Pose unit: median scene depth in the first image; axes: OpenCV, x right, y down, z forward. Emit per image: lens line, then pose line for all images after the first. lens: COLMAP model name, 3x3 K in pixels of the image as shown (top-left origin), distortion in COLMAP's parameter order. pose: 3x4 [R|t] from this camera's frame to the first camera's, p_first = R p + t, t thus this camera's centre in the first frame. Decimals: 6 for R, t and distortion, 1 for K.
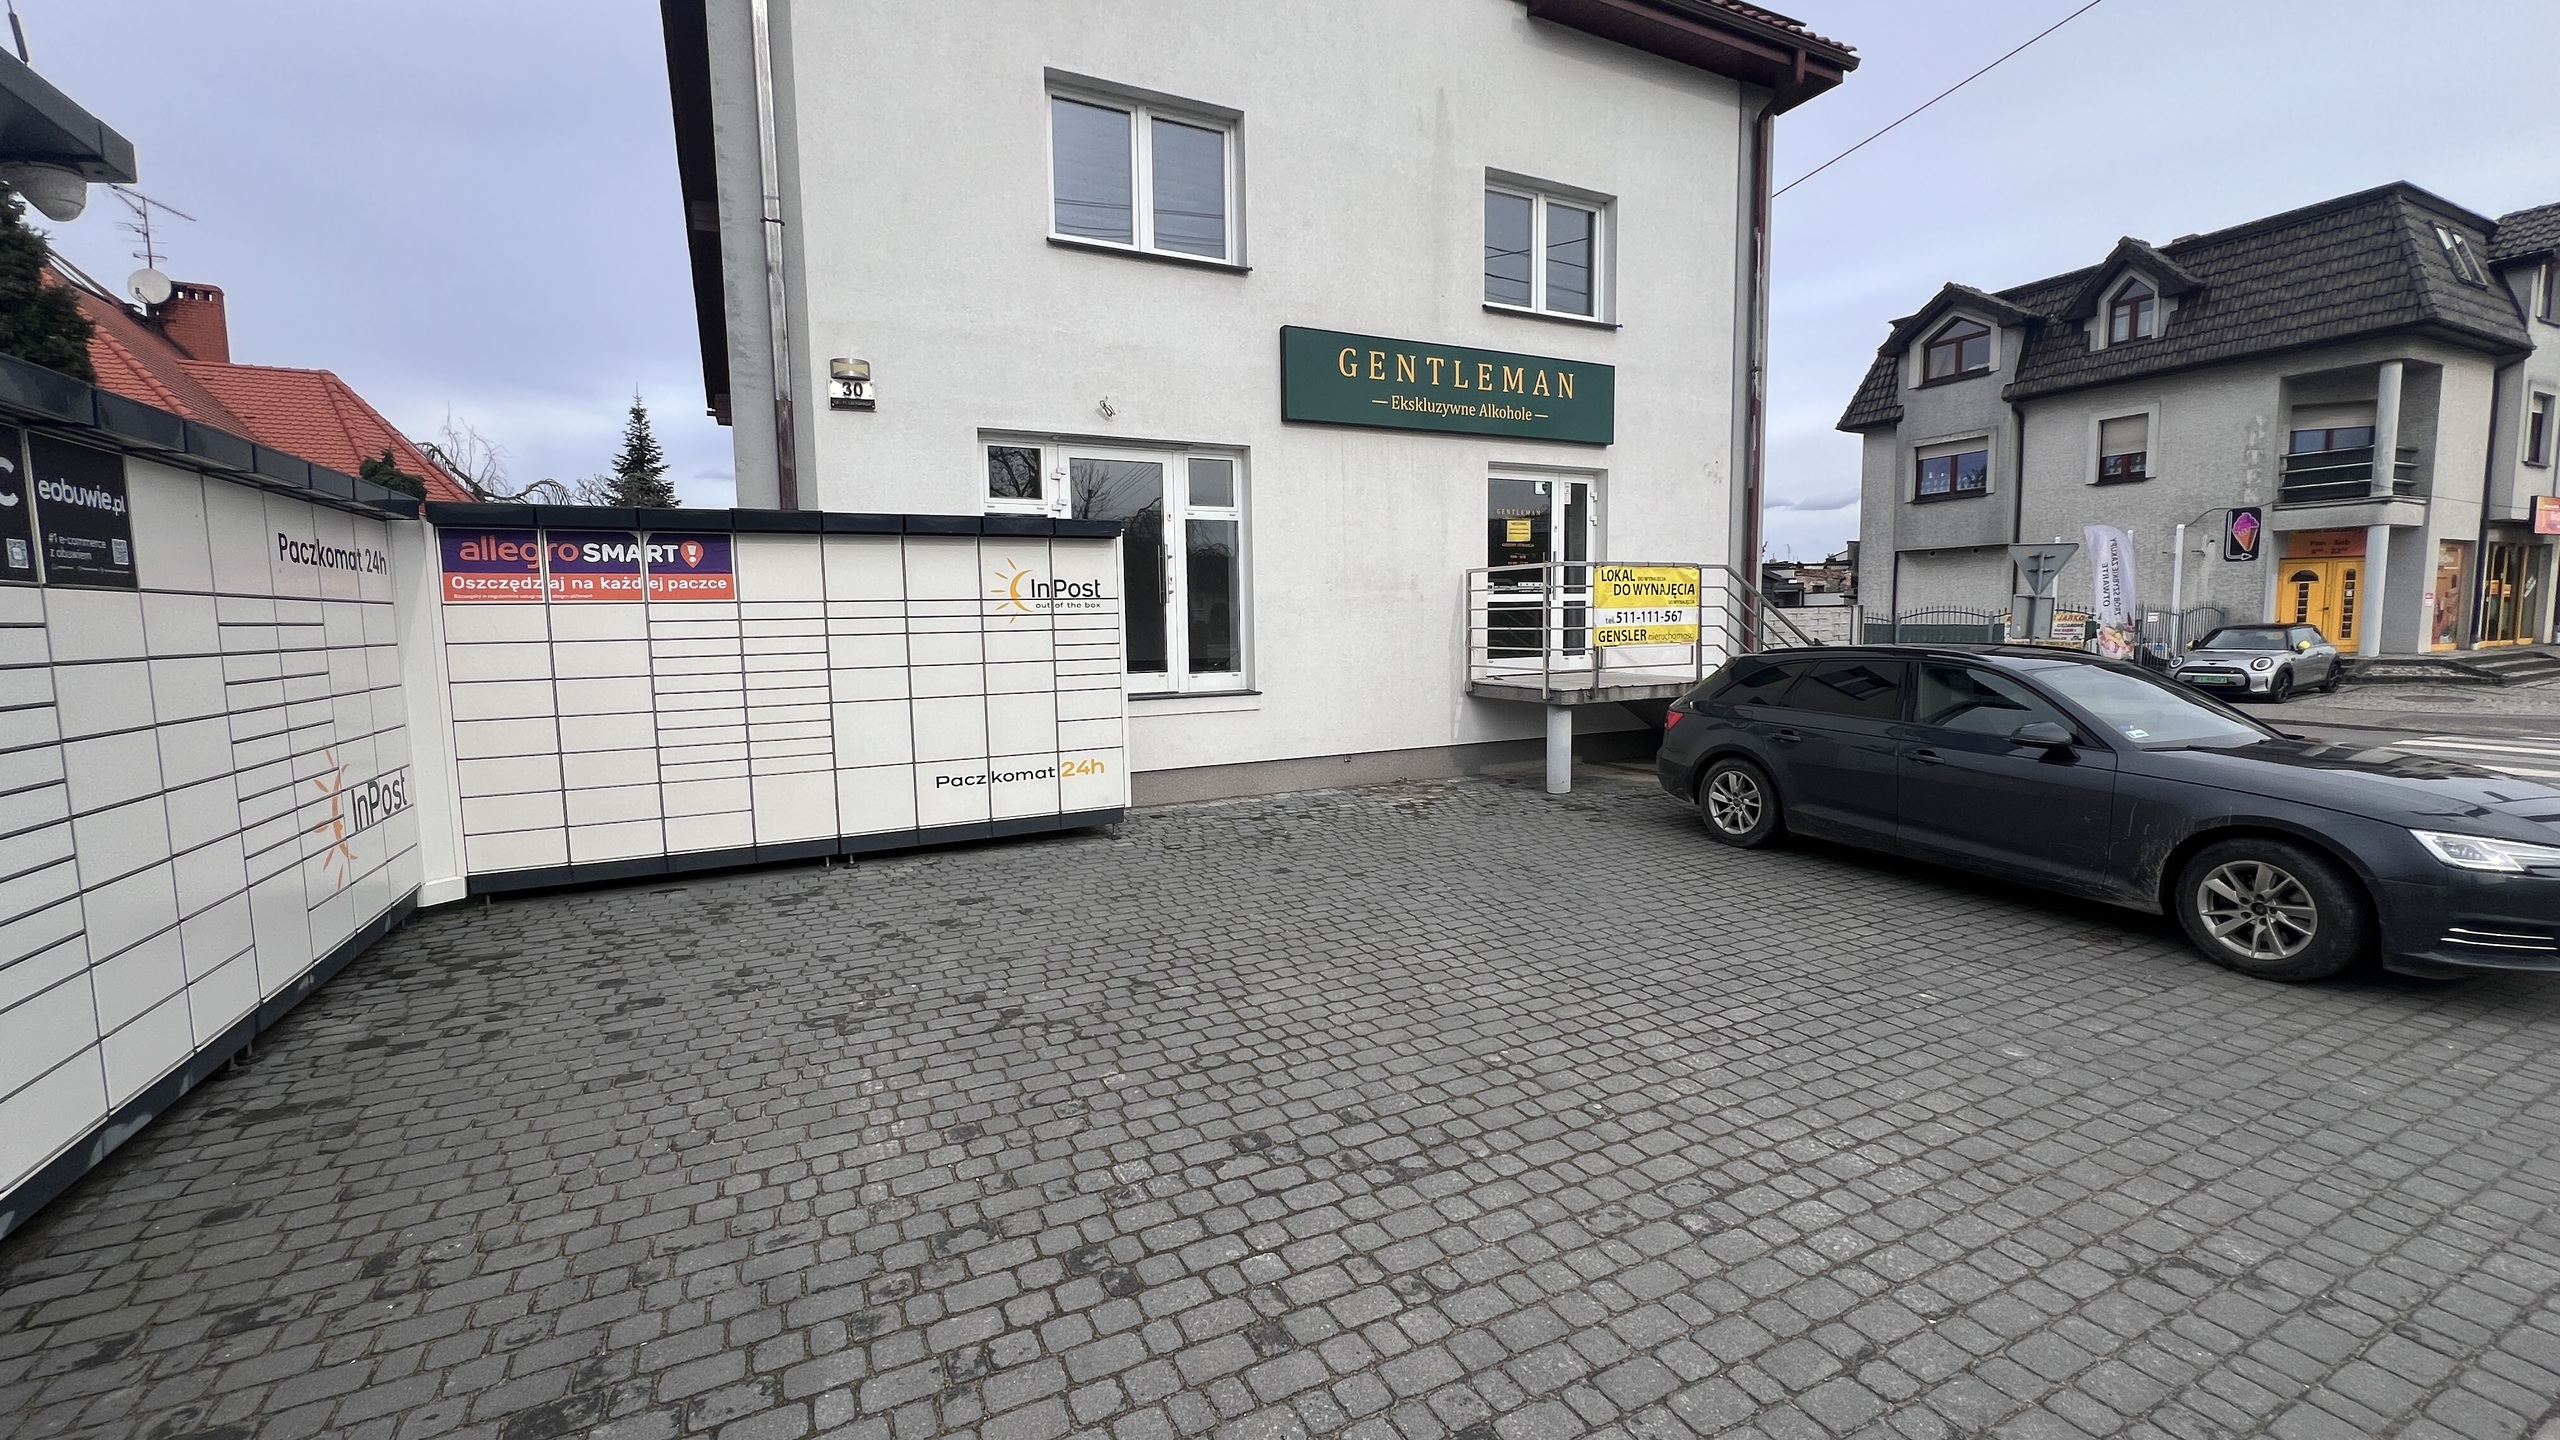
lens RADIAL K [[1020.1, 0, 1273.8], [0, 1020.1, 715.9], [0, 0, 1]] dist [-0.001210, 0.000165]
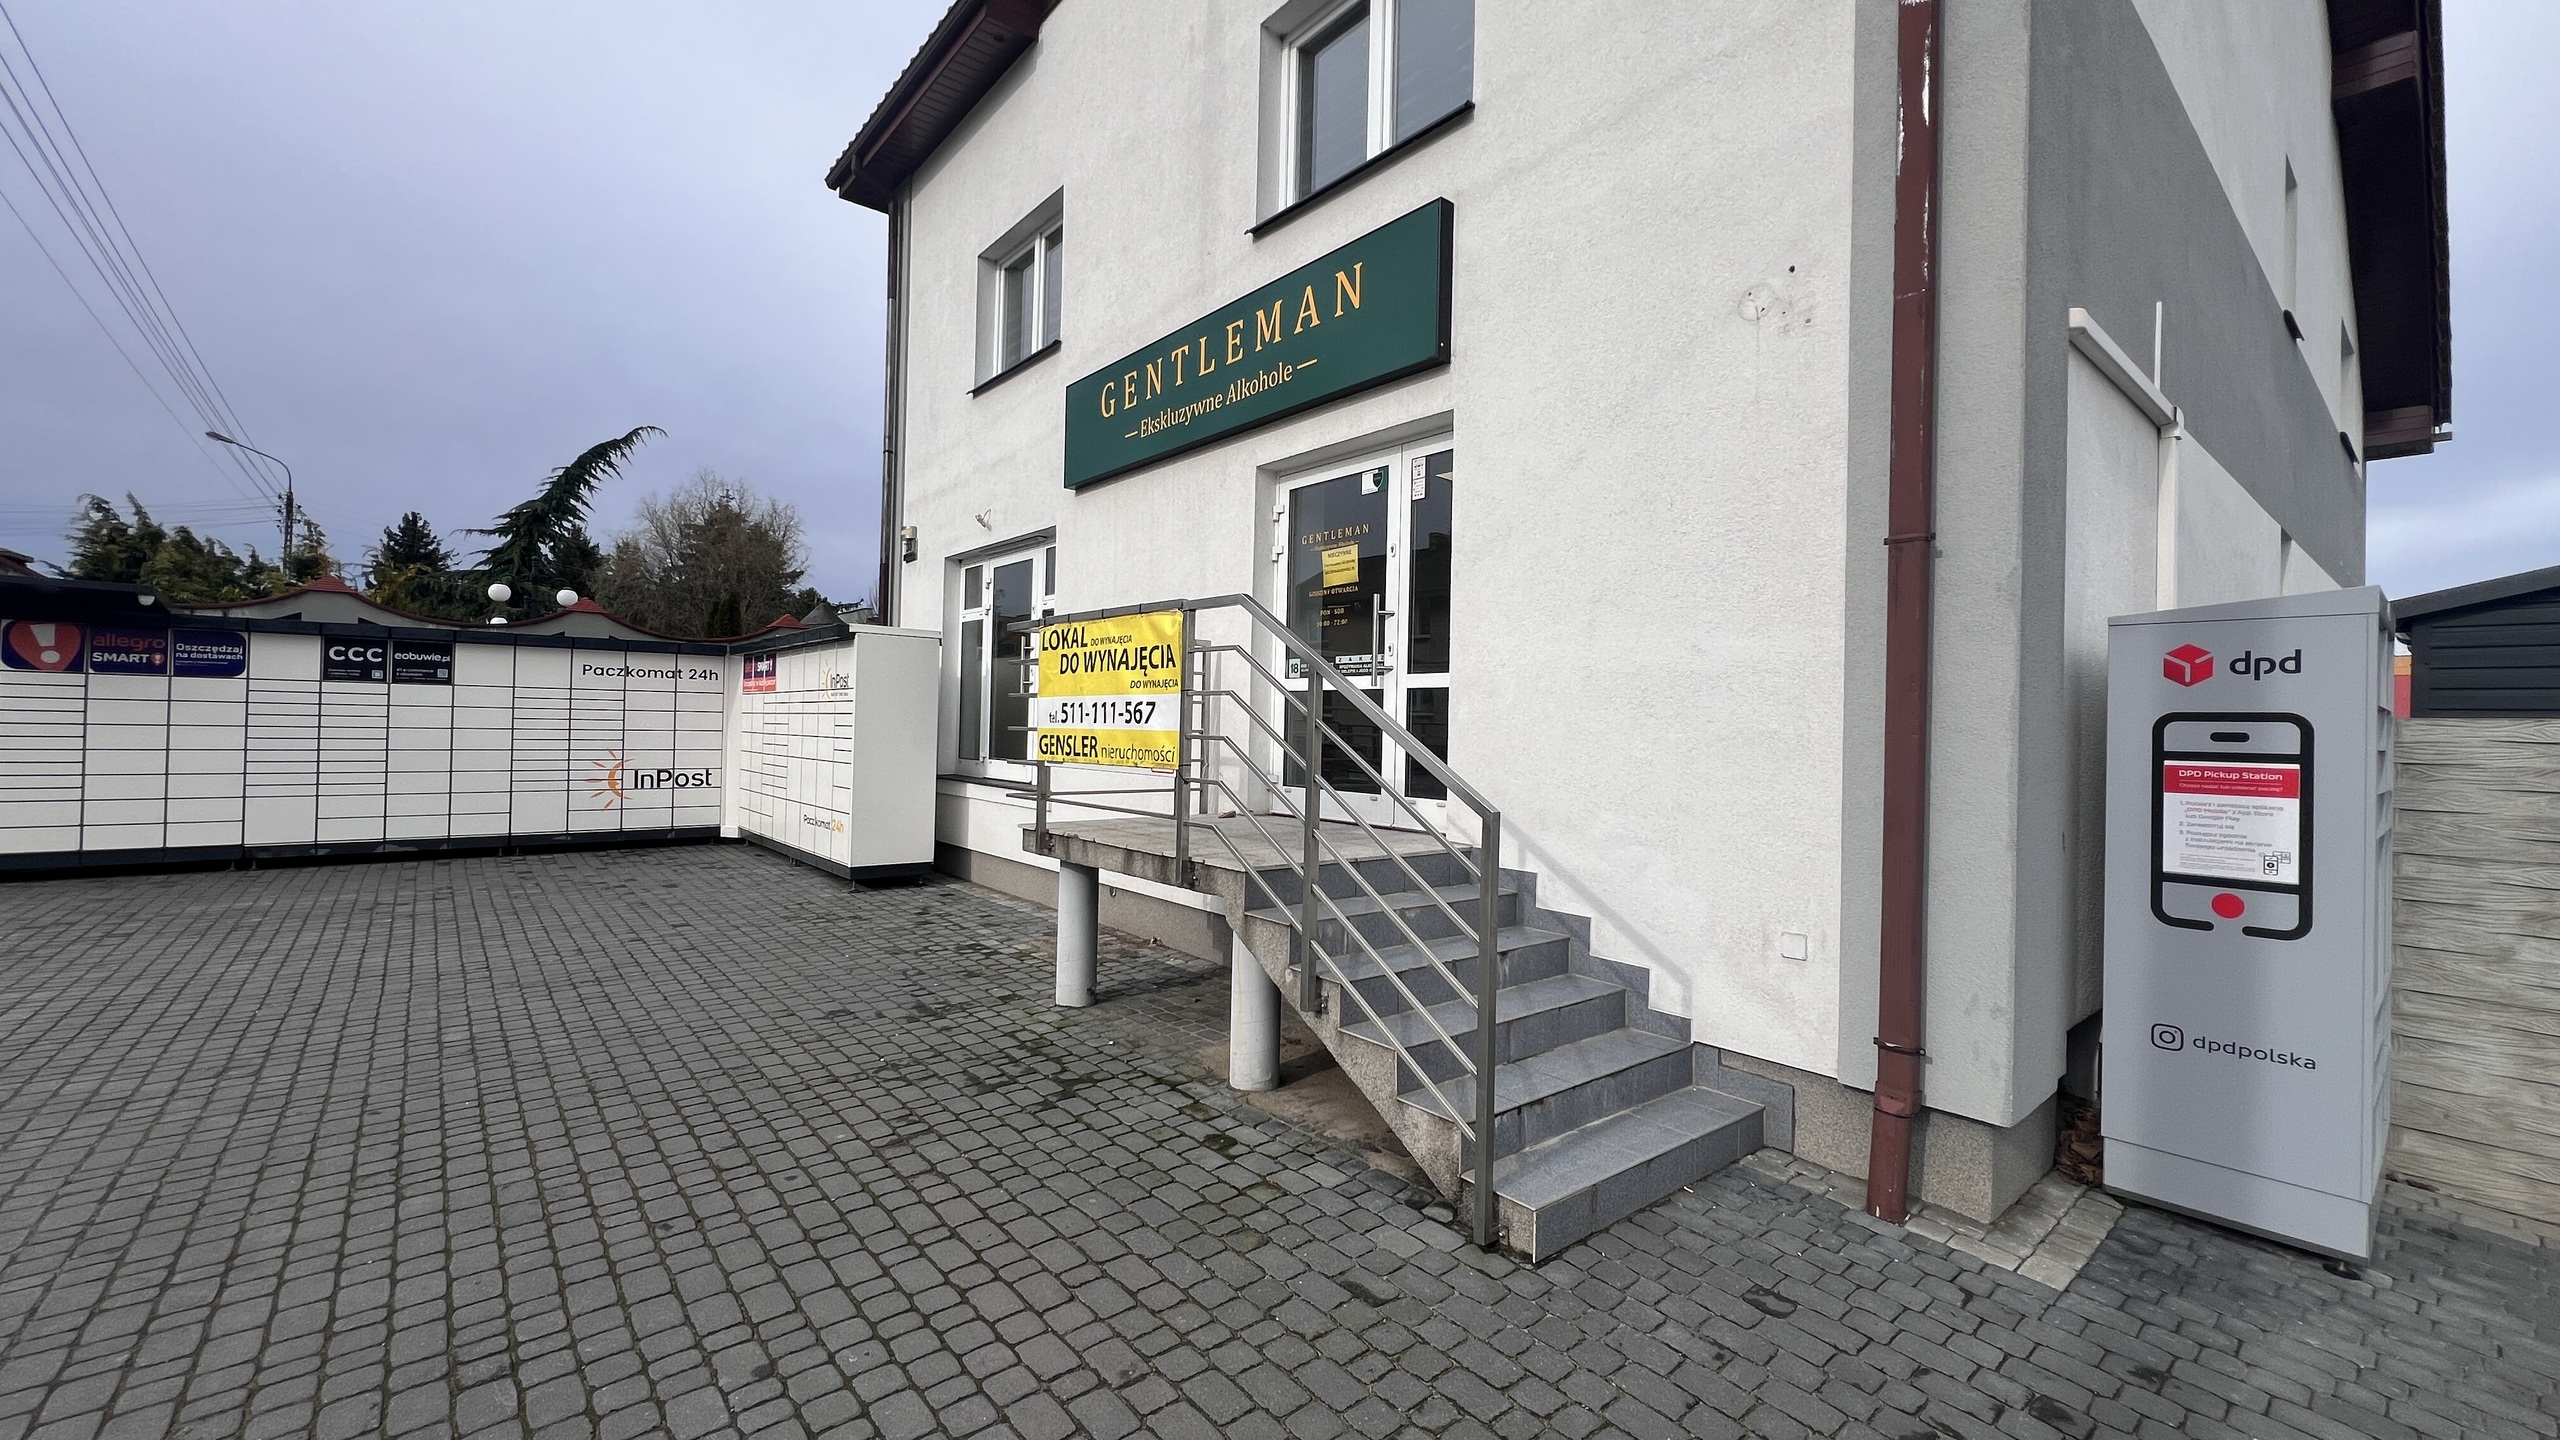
lens RADIAL K [[1020.1, 0, 1276.2], [0, 1020.1, 714.9], [0, 0, 1]] dist [-0.001210, 0.000165]
pose [[0.231701, 0.010286, -0.972733, 0.906619], [-0.117620, 0.992904, -0.017518, -0.098613], [0.965650, 0.118471, 0.231267, 0.976700]]
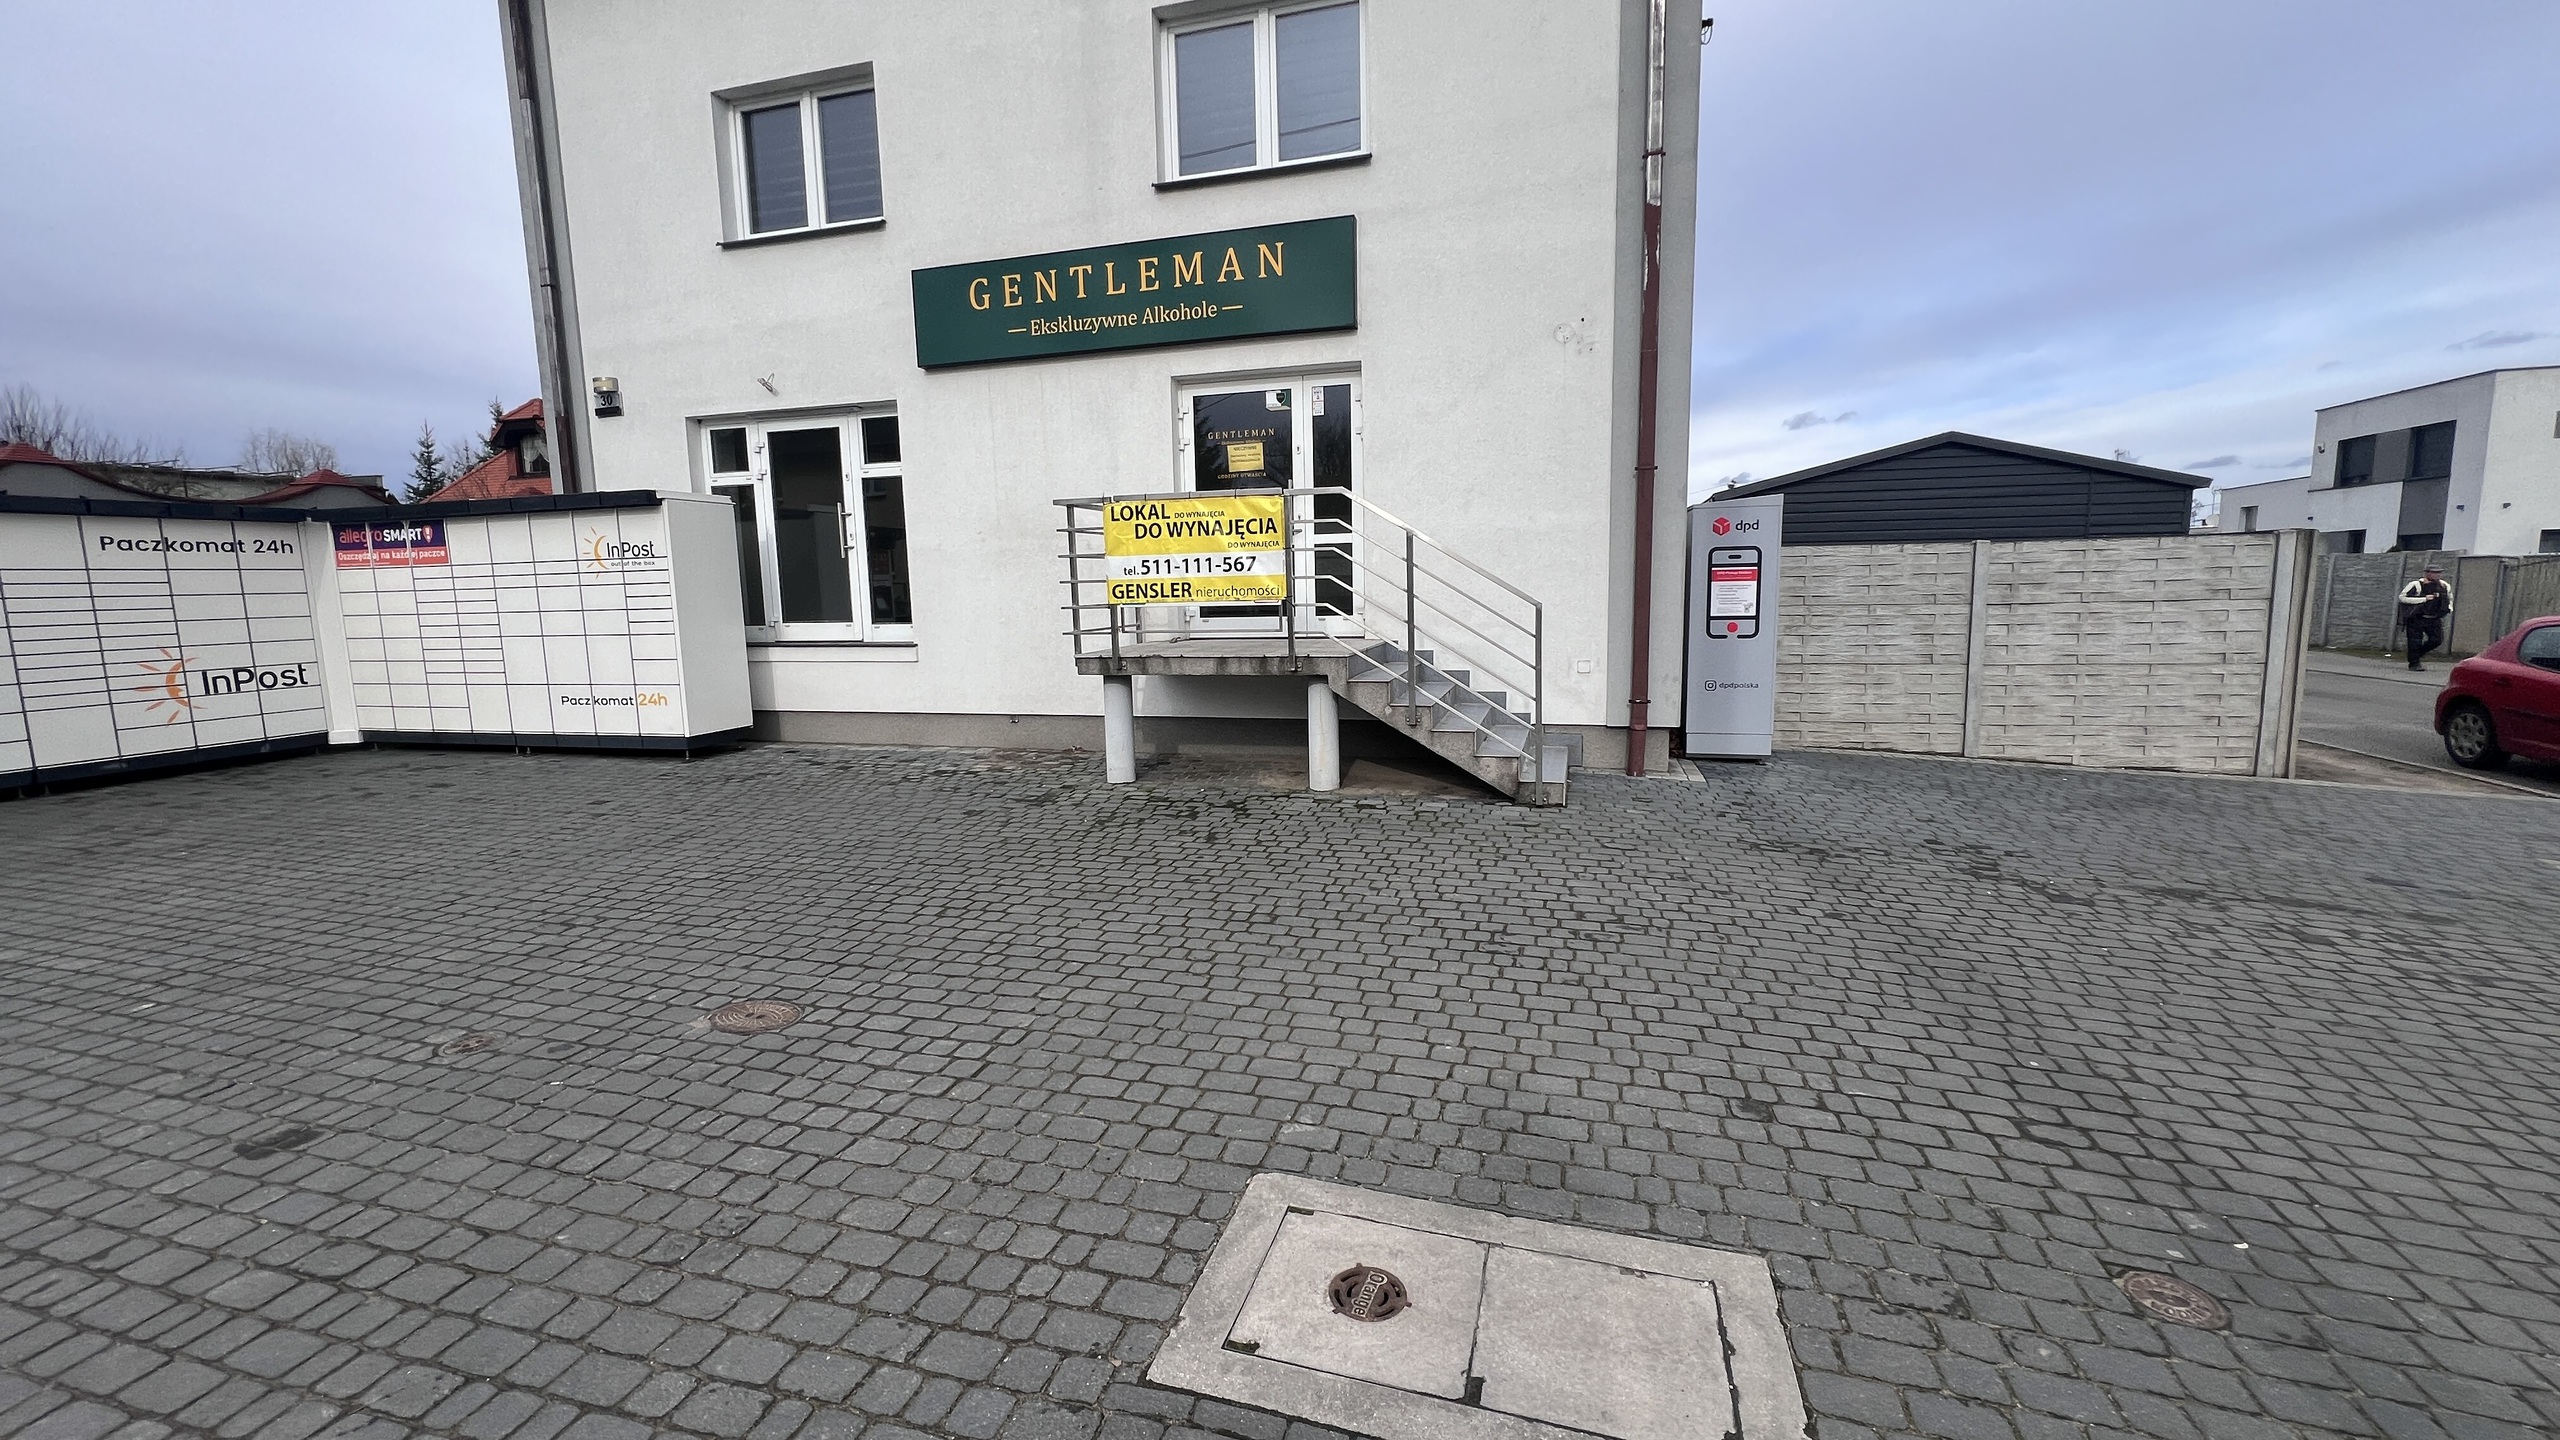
lens RADIAL K [[1020.1, 0, 1275.6], [0, 1020.1, 714.3], [0, 0, 1]] dist [-0.001210, 0.000165]
pose [[0.739566, 0.087051, -0.667431, 0.934172], [-0.052873, 0.996051, 0.071323, -0.045229], [0.671004, -0.017459, 0.741248, 0.486502]]
